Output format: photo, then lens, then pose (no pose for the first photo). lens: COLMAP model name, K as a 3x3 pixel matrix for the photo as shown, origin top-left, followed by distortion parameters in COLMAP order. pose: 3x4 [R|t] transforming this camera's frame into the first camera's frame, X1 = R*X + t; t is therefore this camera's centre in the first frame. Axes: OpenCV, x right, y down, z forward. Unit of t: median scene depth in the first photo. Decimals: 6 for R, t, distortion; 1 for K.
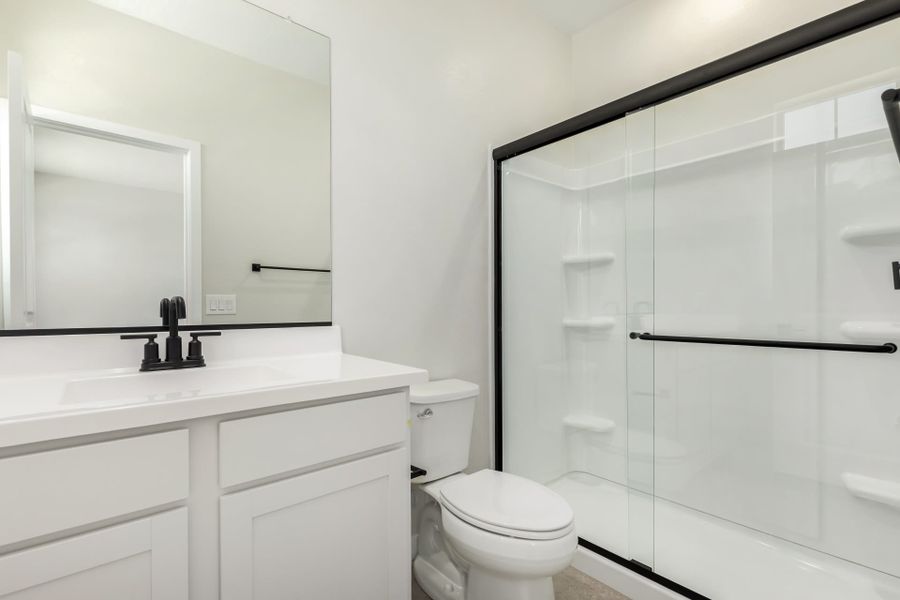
lens RADIAL K [[419.6, 0, 453.8], [0, 419.6, 306.1], [0, 0, 1]] dist [0.005802, -0.000094]
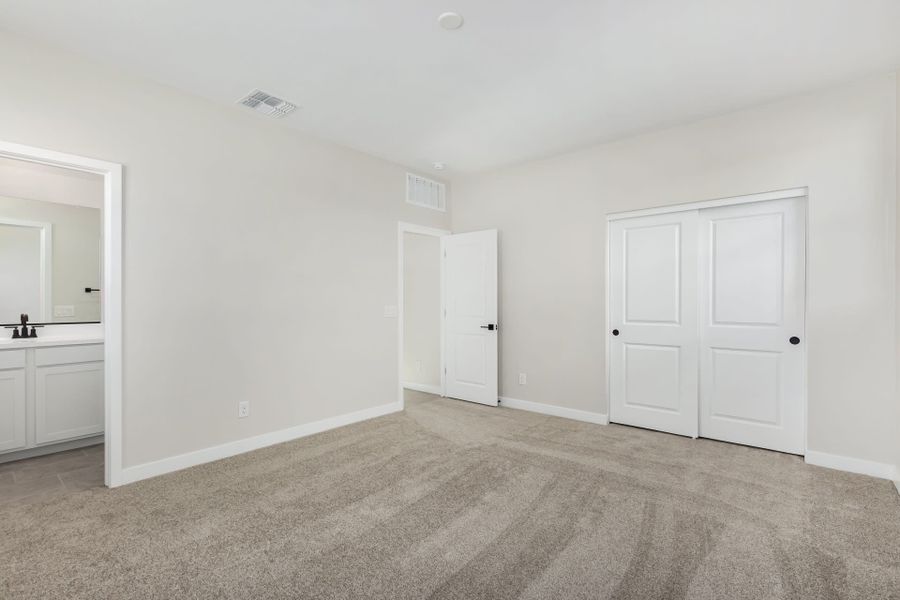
lens RADIAL K [[421.6, 0, 450.0], [0, 421.6, 300.0], [0, 0, 1]] dist [0.000846, -0.000080]
pose [[0.987482, 0.001358, 0.157728, 1.808178], [-0.001240, 0.999999, -0.000850, -0.120235], [-0.157729, 0.000643, 0.987482, -2.388209]]
